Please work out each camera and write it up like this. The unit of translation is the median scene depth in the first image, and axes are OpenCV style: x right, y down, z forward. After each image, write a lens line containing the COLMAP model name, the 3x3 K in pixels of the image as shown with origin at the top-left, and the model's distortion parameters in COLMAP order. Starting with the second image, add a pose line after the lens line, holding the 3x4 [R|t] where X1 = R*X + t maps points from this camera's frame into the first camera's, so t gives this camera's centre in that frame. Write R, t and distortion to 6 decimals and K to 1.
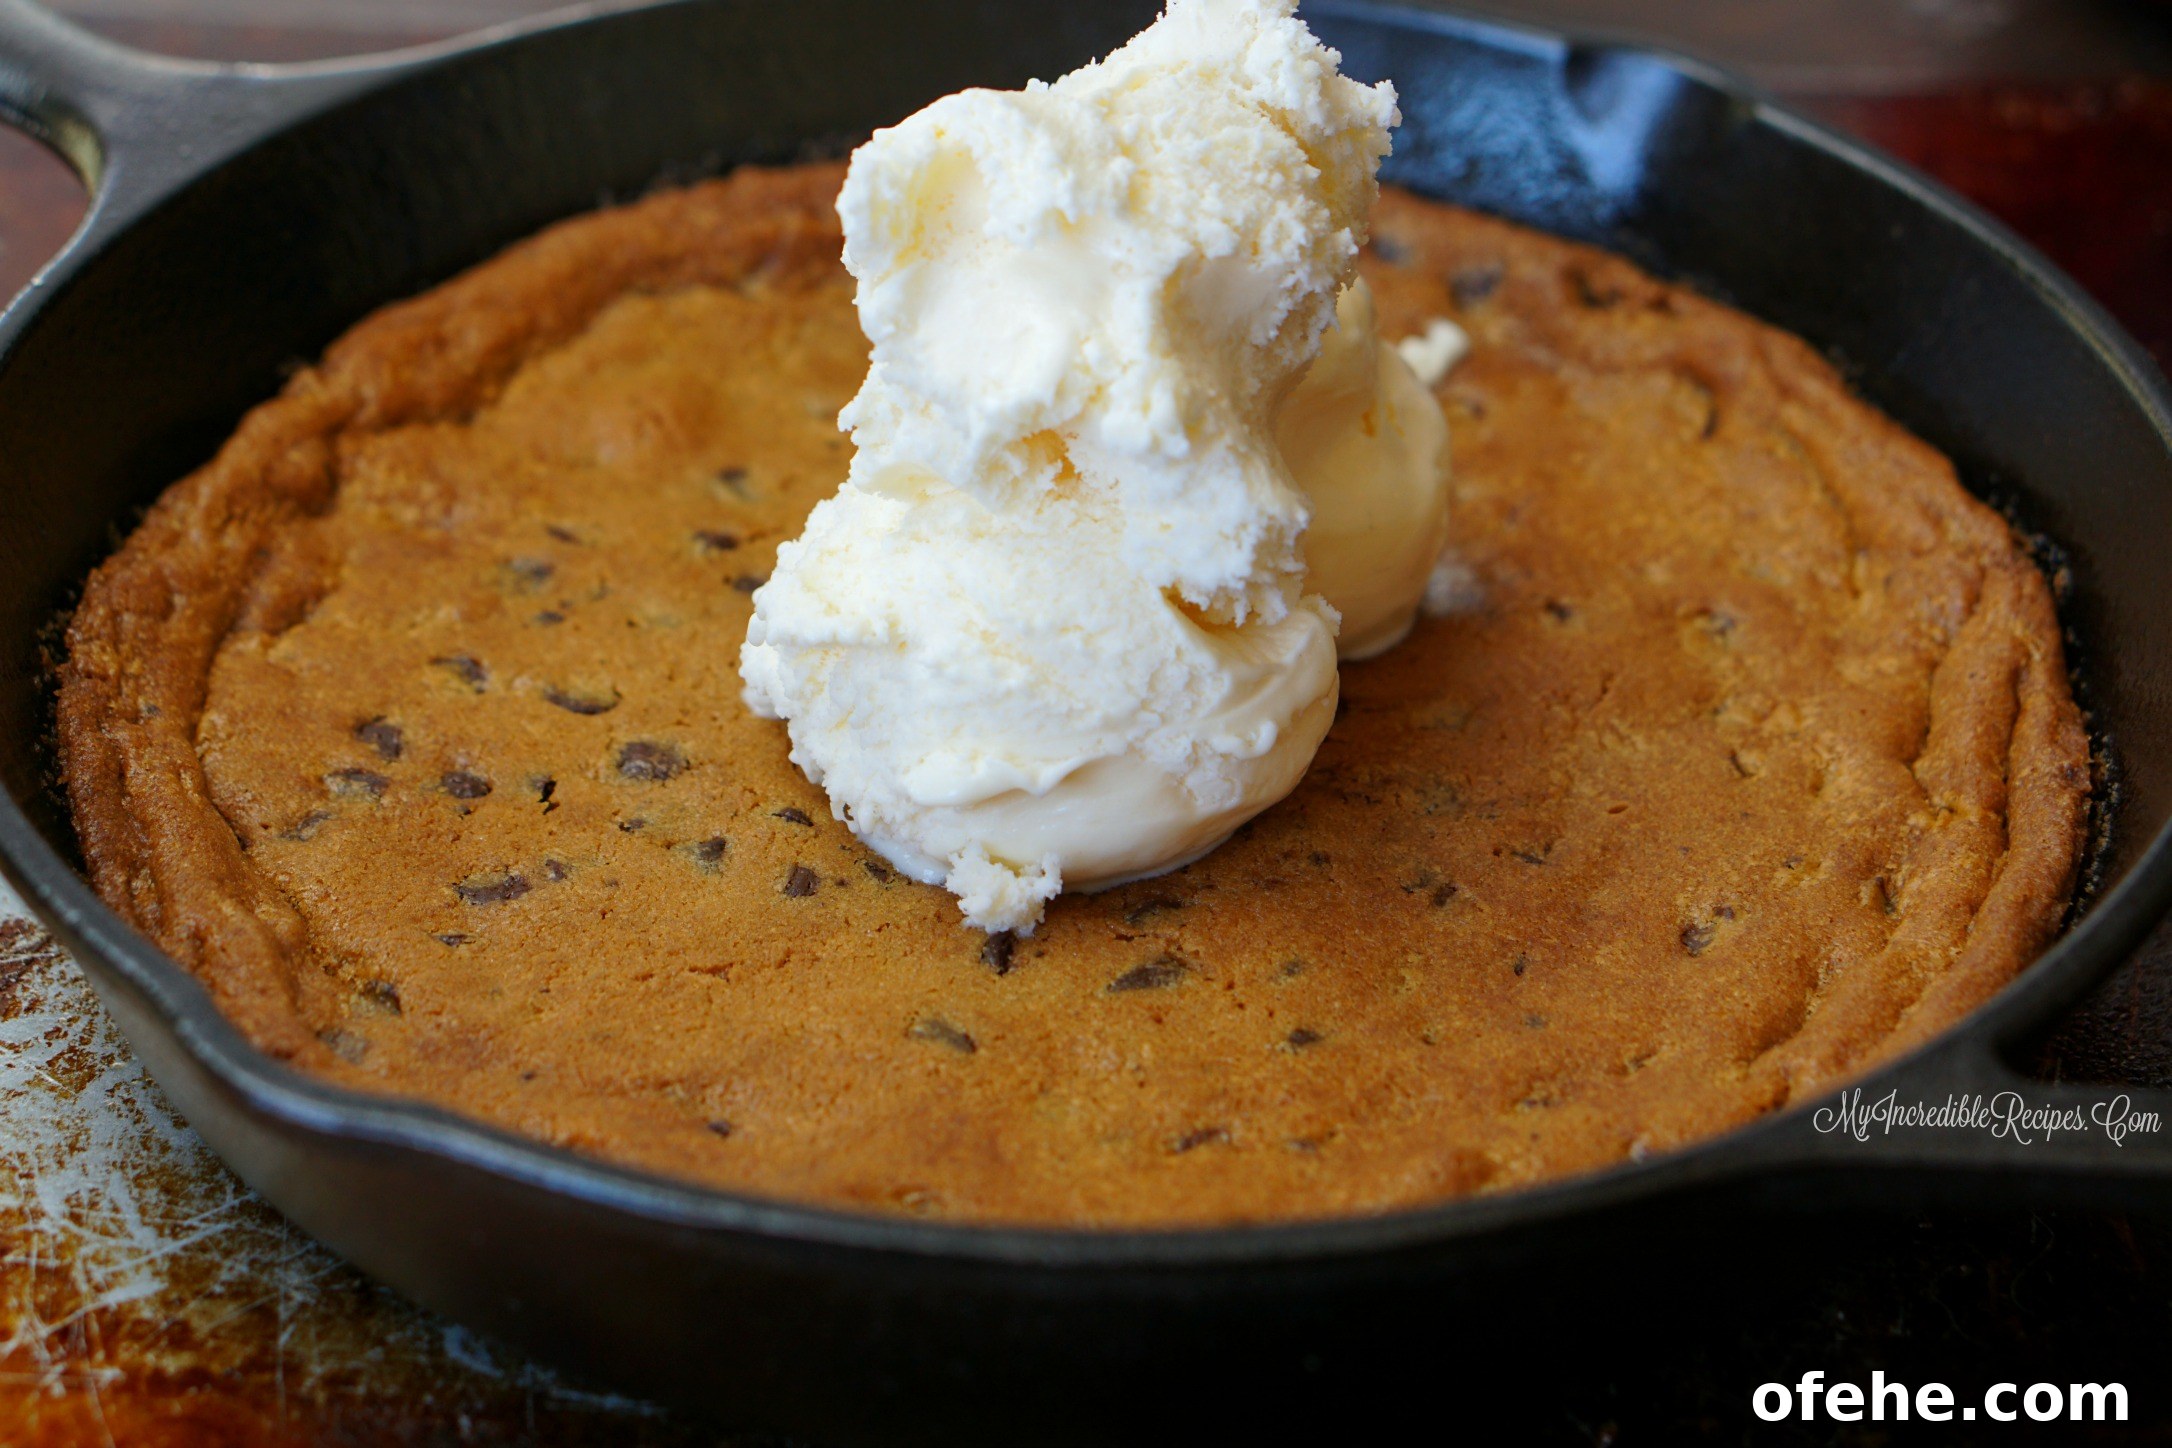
lens RADIAL K [[5029.7, 0, 1097.1], [0, 5029.7, 718.4], [0, 0, 1]] dist [0.401819, 0.000000]
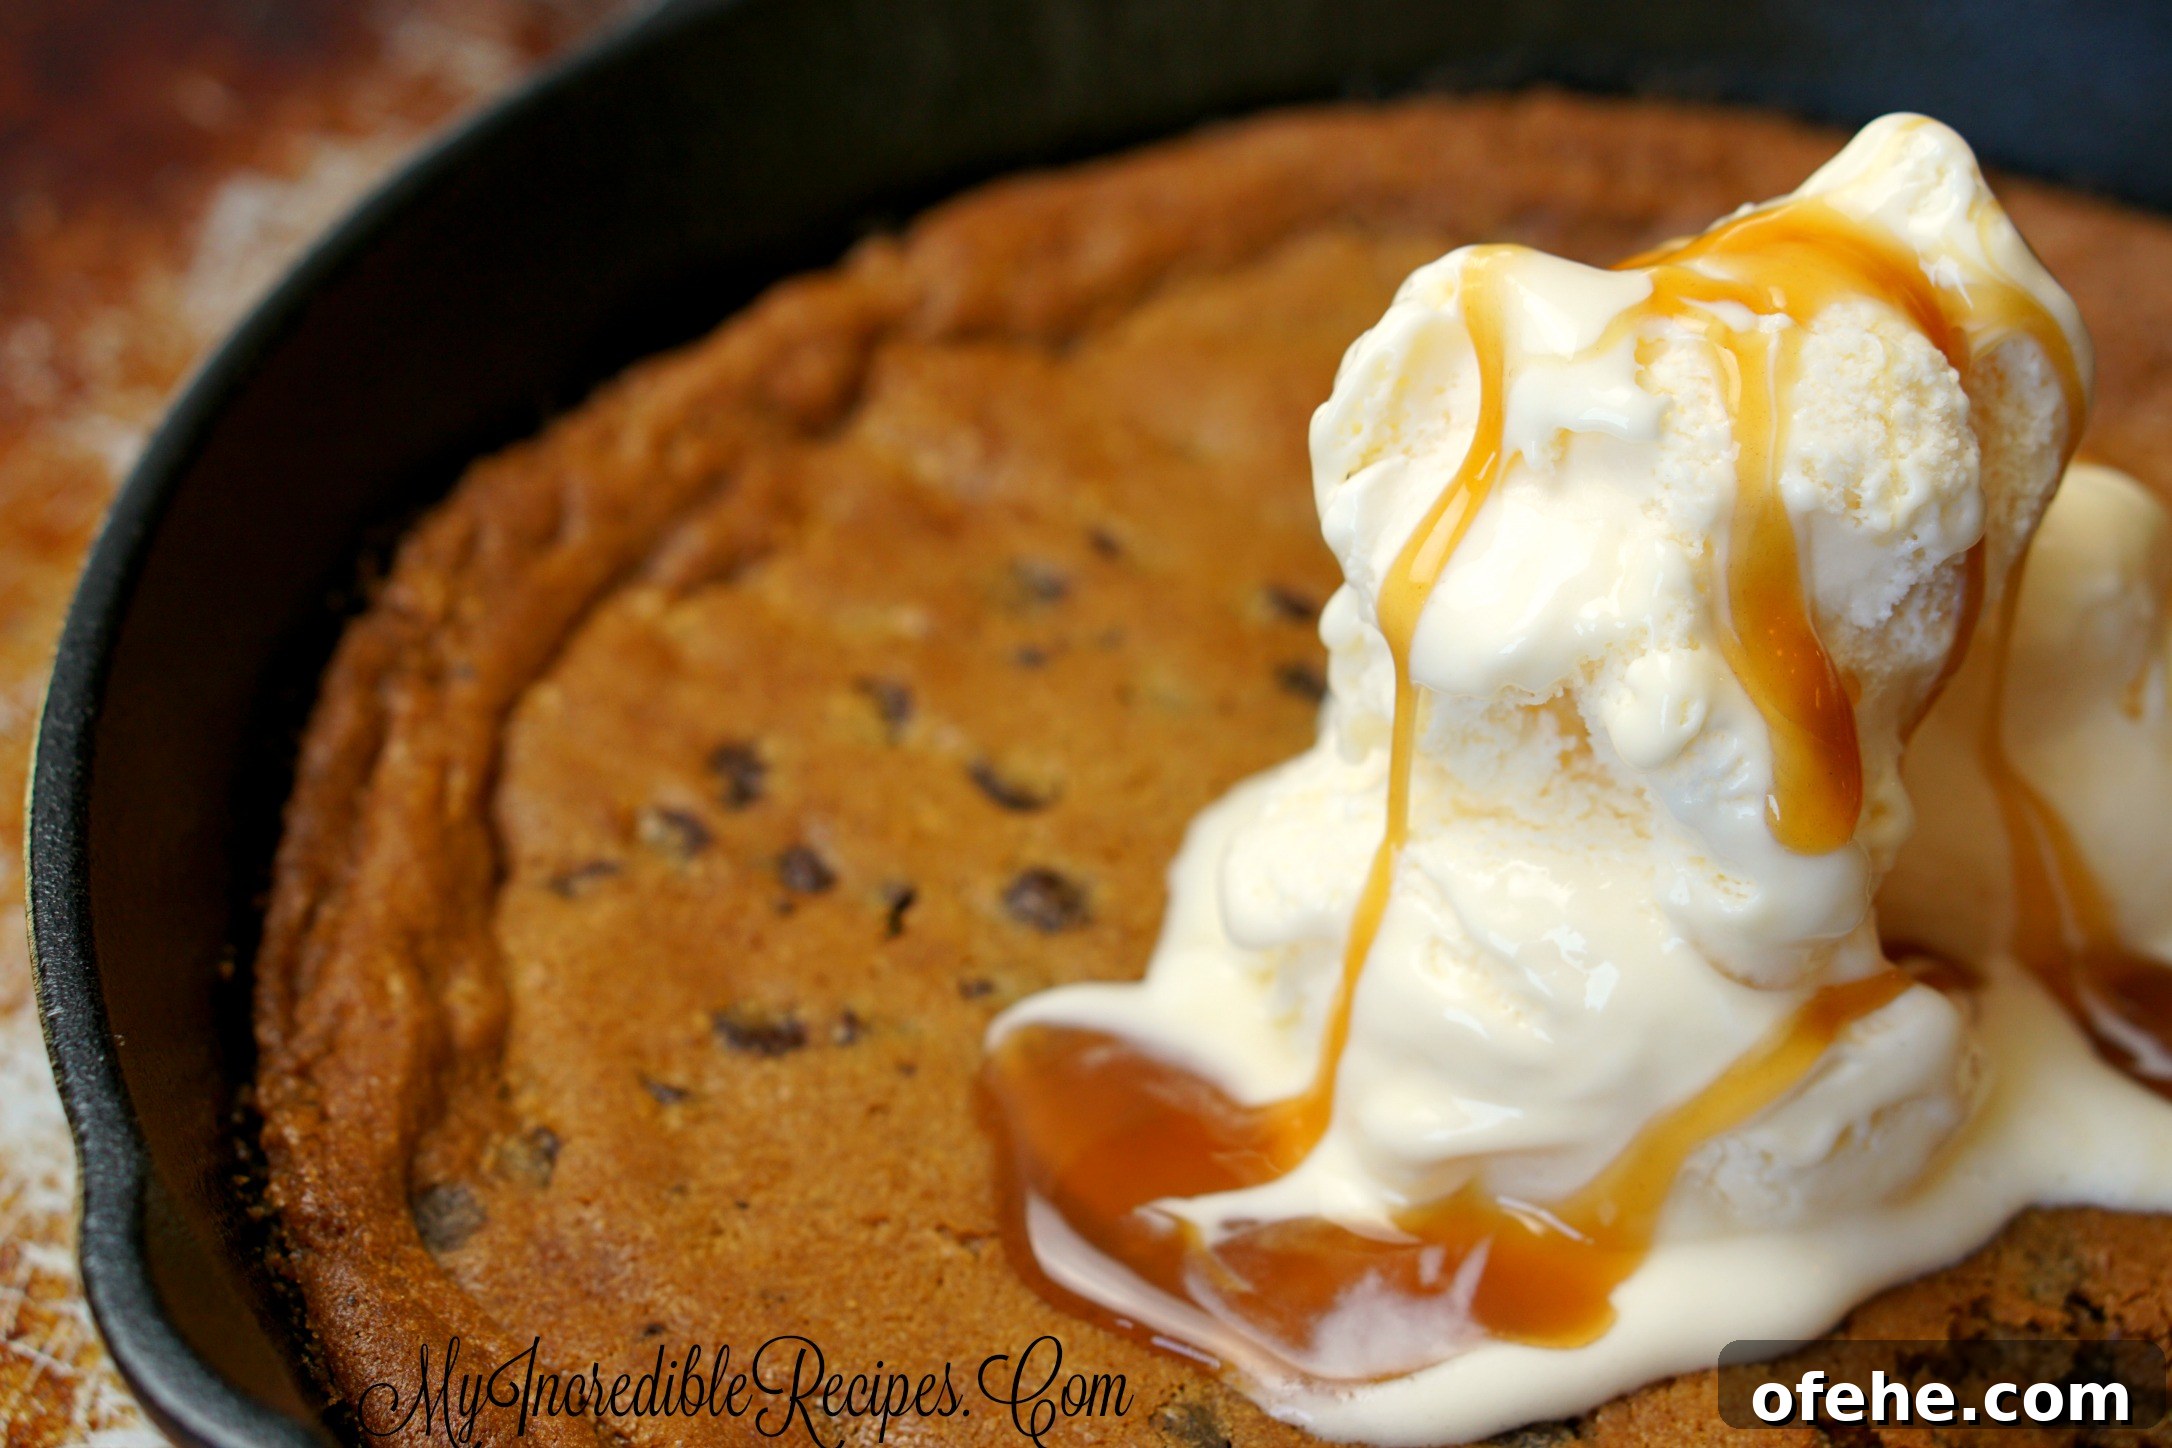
lens RADIAL K [[5029.7, 0, 1066.0], [0, 5029.7, 760.3], [0, 0, 1]] dist [0.401819, 0.000000]
pose [[0.916256, 0.277682, -0.288736, 0.129133], [-0.238829, 0.957320, 0.162784, -0.137620], [0.321615, -0.080193, 0.943469, 0.287600]]
